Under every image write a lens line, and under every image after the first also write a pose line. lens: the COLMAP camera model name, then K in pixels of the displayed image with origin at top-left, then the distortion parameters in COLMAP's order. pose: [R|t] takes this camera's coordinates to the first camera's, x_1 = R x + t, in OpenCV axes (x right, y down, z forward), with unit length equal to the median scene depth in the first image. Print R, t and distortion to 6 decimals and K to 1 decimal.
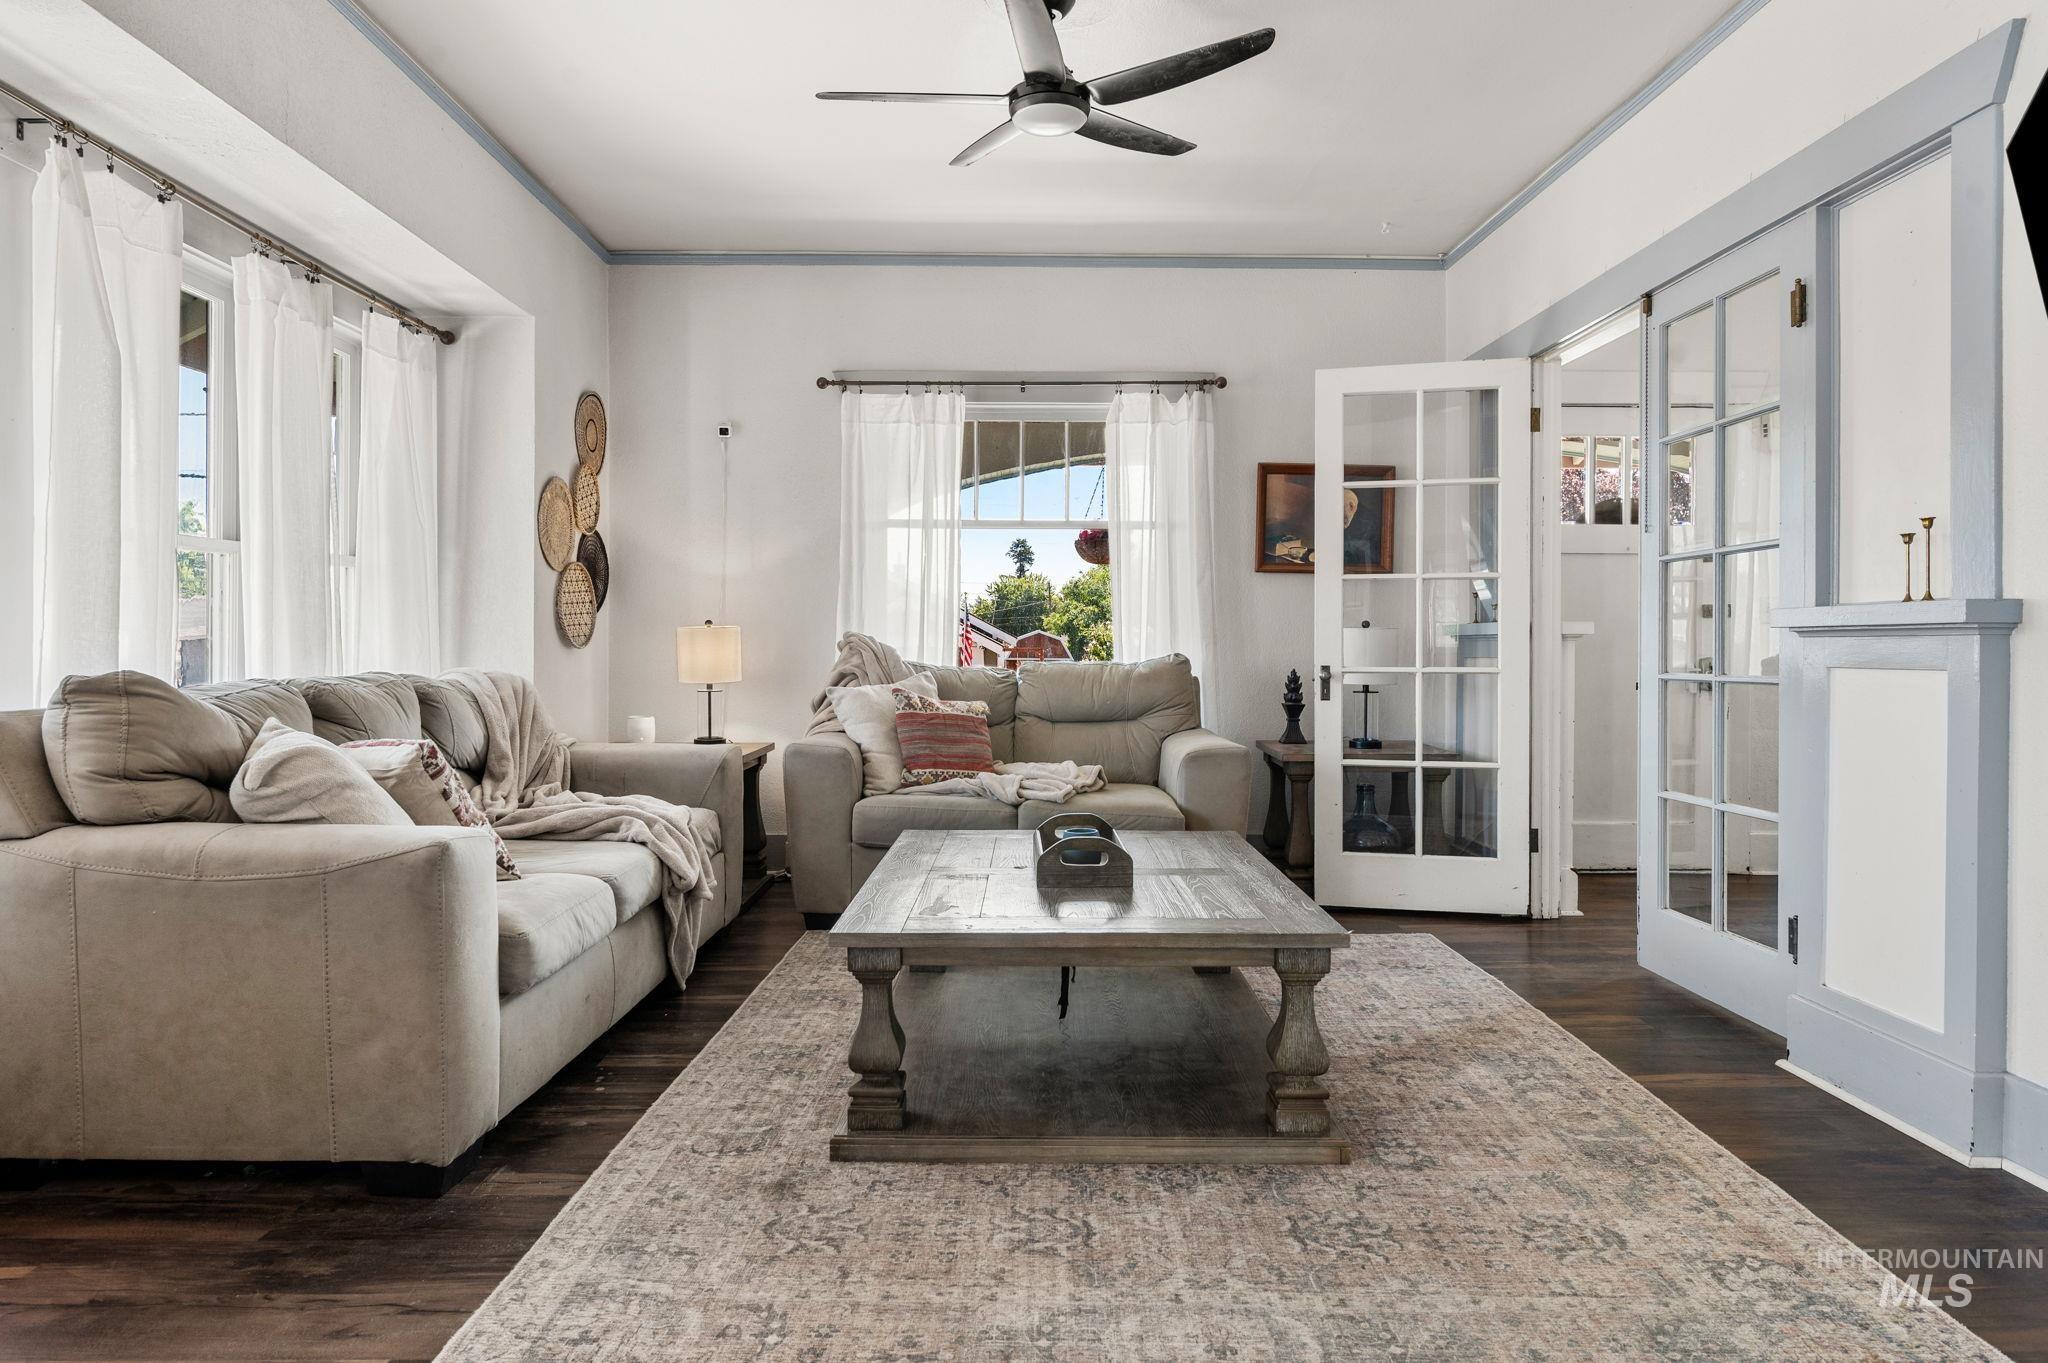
lens RADIAL K [[1204.4, 0, 1018.2], [0, 1204.4, 644.7], [0, 0, 1]] dist [-0.006400, -0.002295]
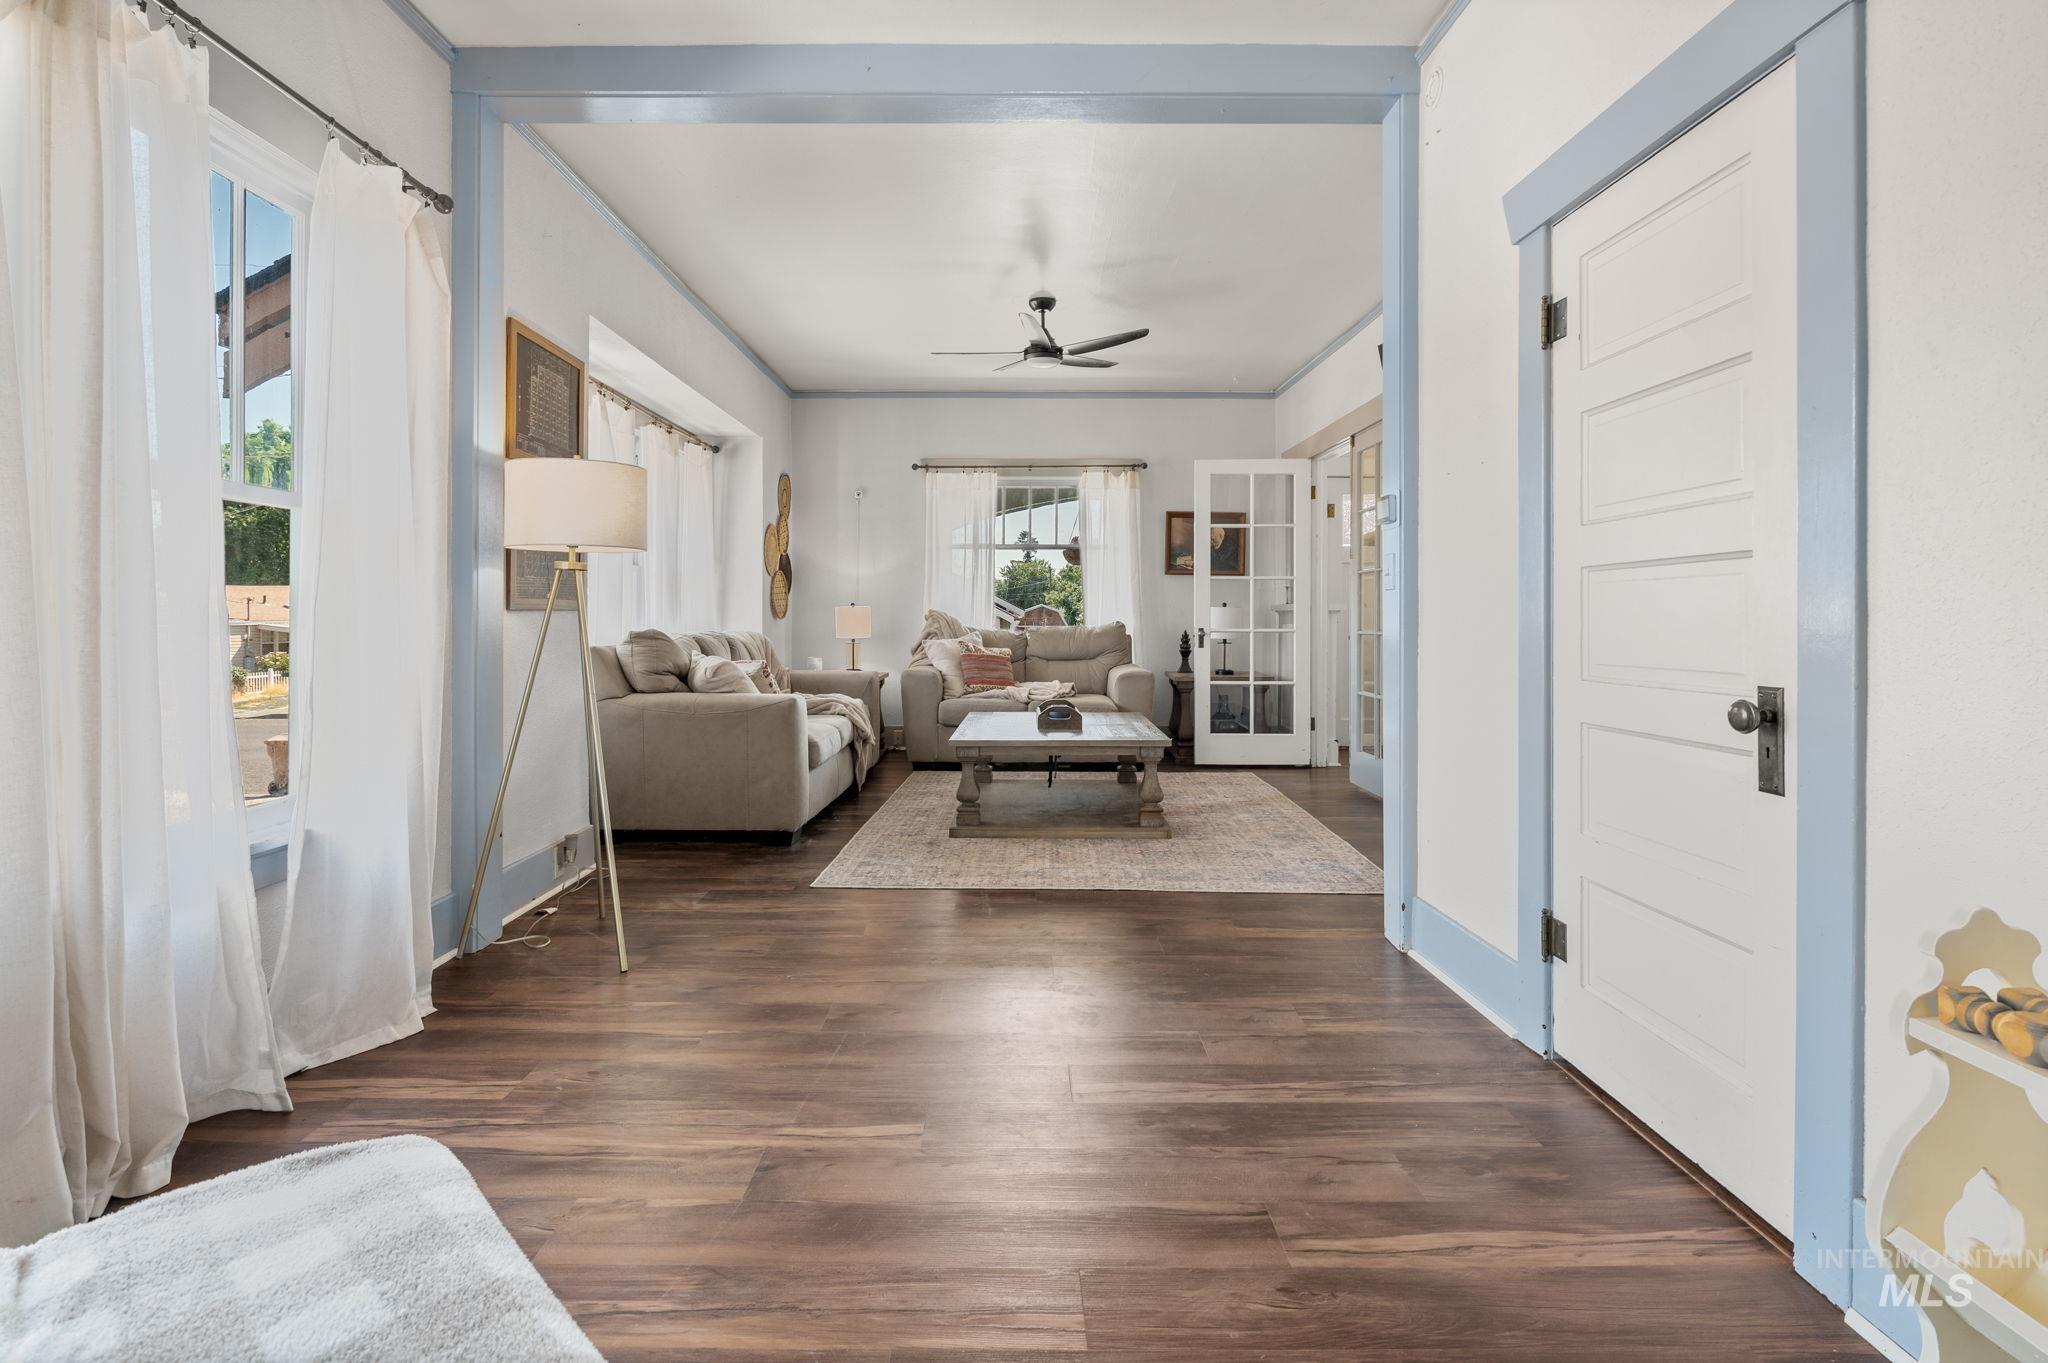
lens RADIAL K [[1204.4, 0, 1018.2], [0, 1204.4, 644.7], [0, 0, 1]] dist [-0.006400, -0.002295]
pose [[0.999990, -0.001298, -0.004250, -0.006830], [0.001405, 0.999680, 0.025270, -0.003394], [0.004215, -0.025276, 0.999672, -0.793121]]
